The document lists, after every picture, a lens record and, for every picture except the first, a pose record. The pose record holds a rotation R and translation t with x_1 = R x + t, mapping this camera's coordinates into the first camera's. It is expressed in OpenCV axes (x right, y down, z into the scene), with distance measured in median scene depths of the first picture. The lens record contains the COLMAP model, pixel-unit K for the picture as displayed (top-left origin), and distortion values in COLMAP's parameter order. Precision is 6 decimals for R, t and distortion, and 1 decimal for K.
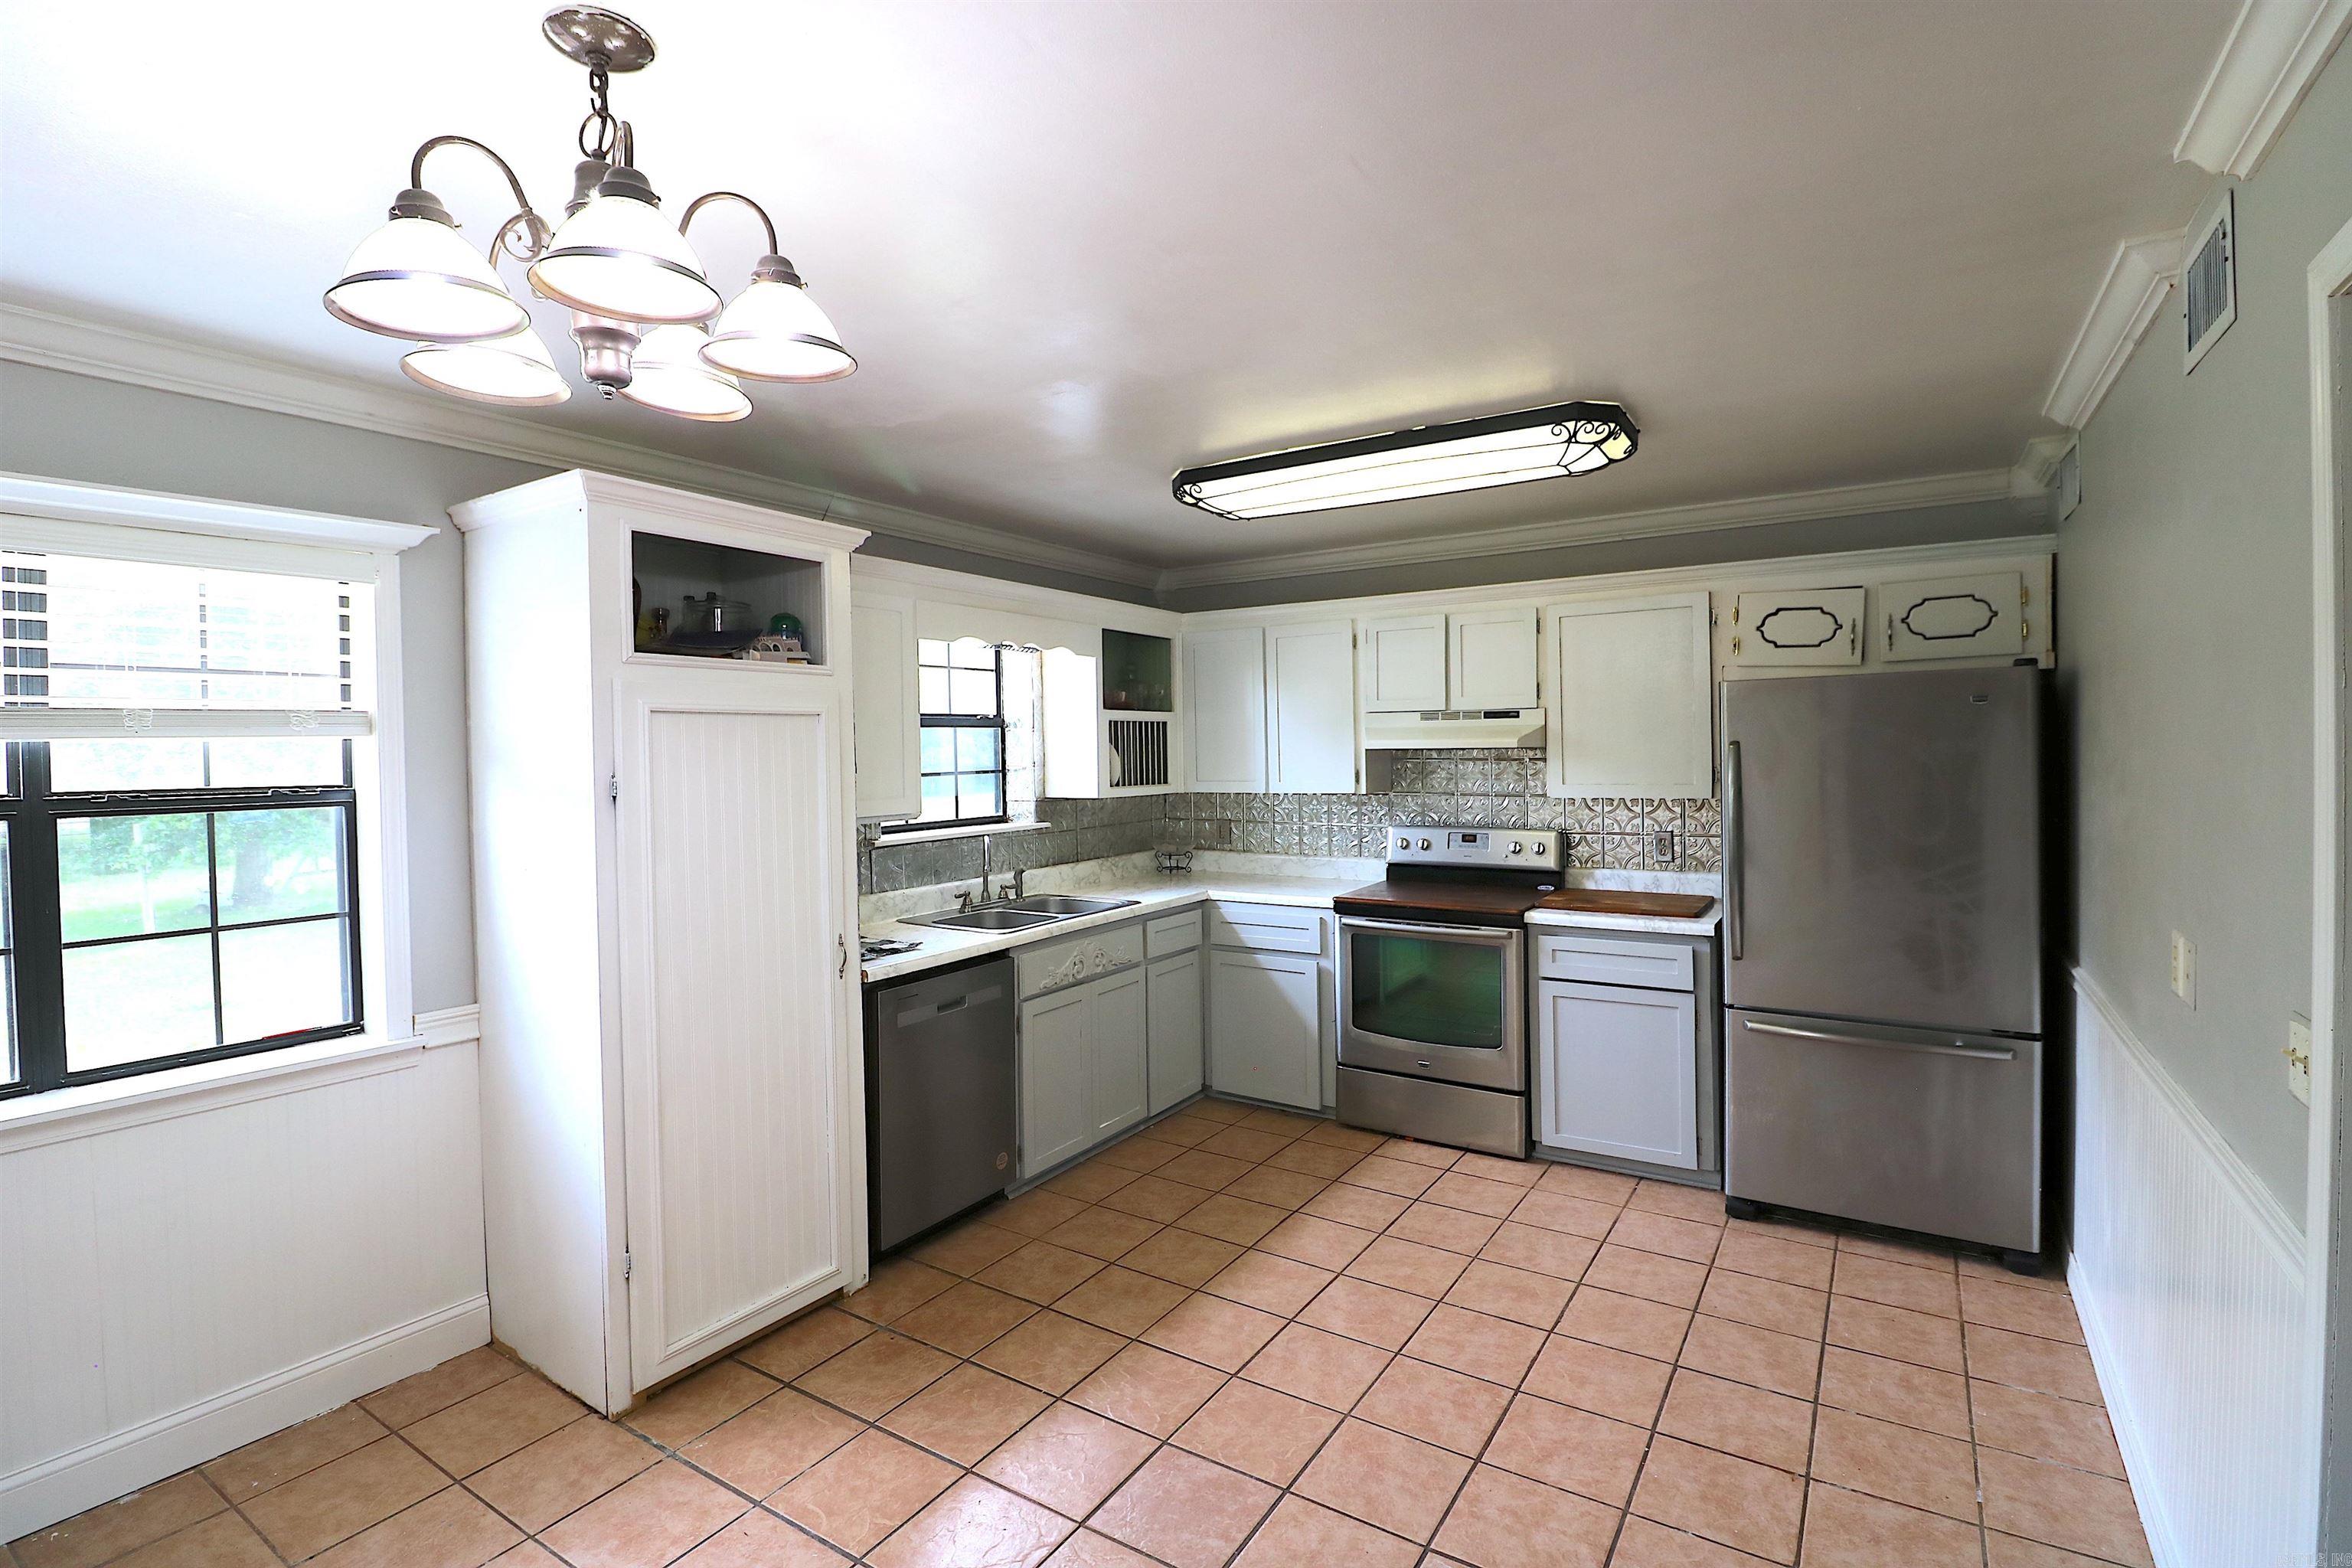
lens RADIAL K [[1090.8, 0, 1174.7], [0, 1090.8, 768.3], [0, 0, 1]] dist [-0.000393, -0.012831]
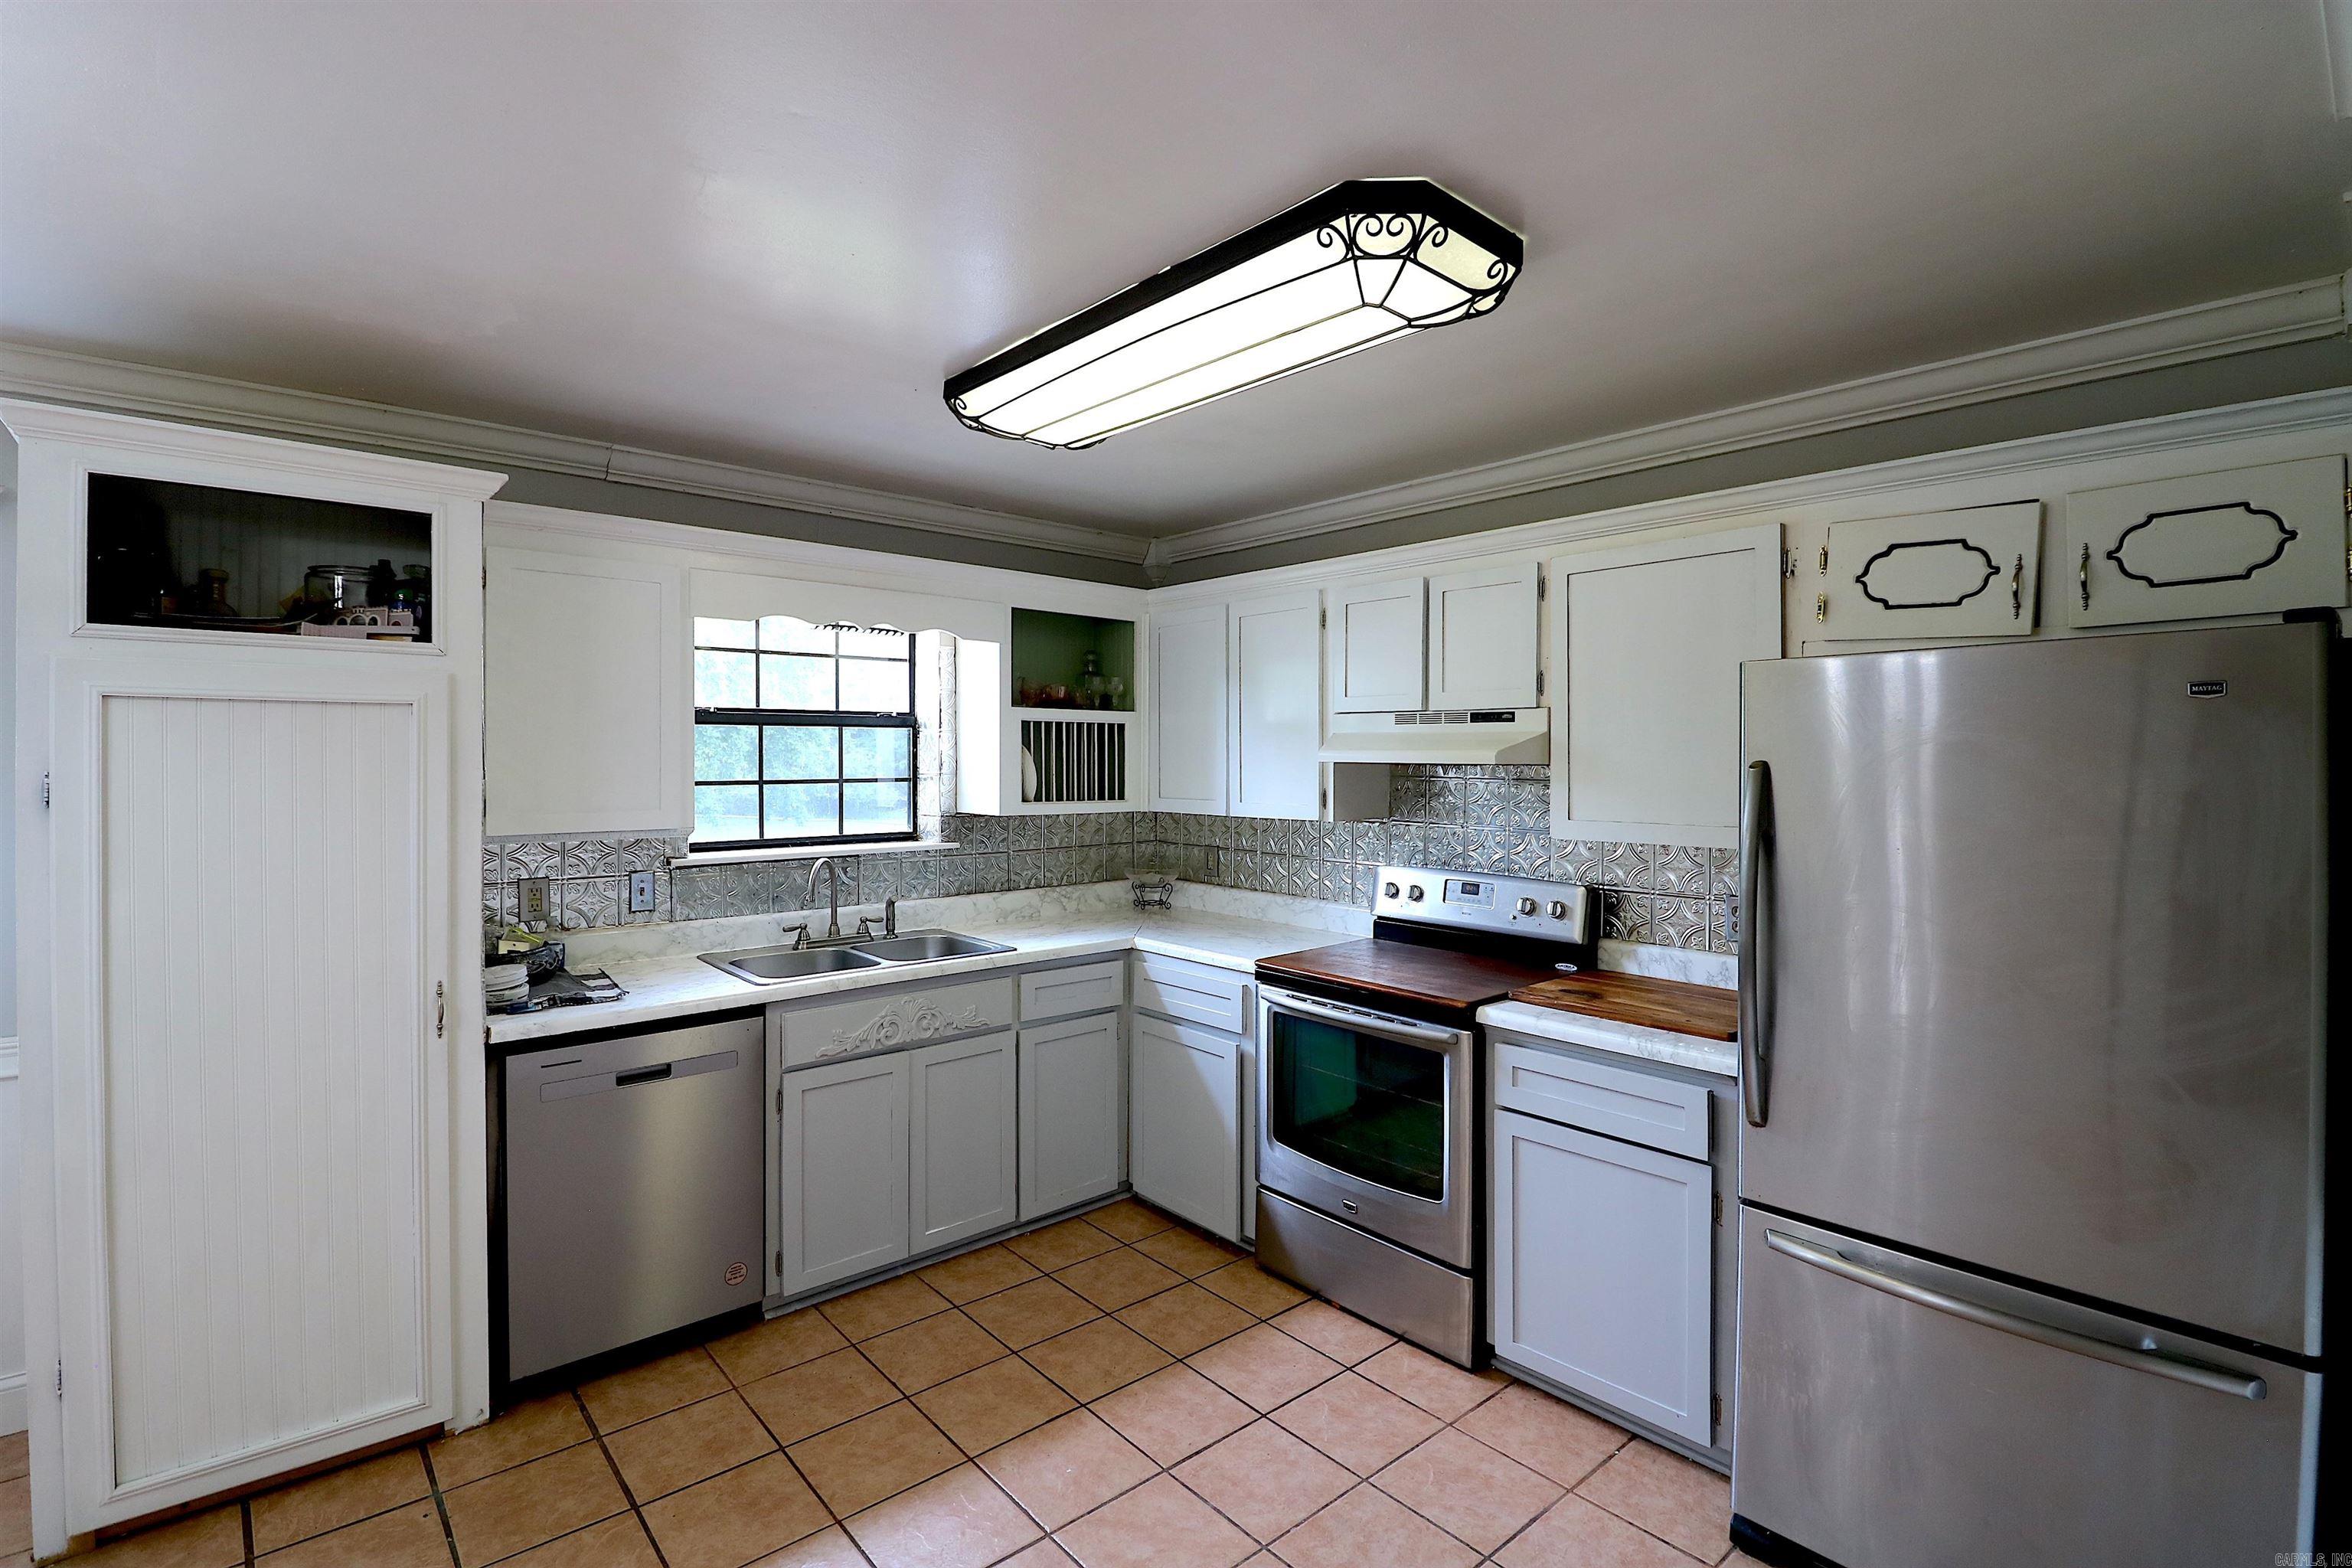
lens RADIAL K [[1090.8, 0, 1174.7], [0, 1090.8, 768.3], [0, 0, 1]] dist [-0.000393, -0.012831]
pose [[0.962046, 0.022165, -0.271987, 0.293902], [-0.023780, 0.999714, -0.002642, -0.009596], [0.271850, 0.009010, 0.962297, 0.268806]]
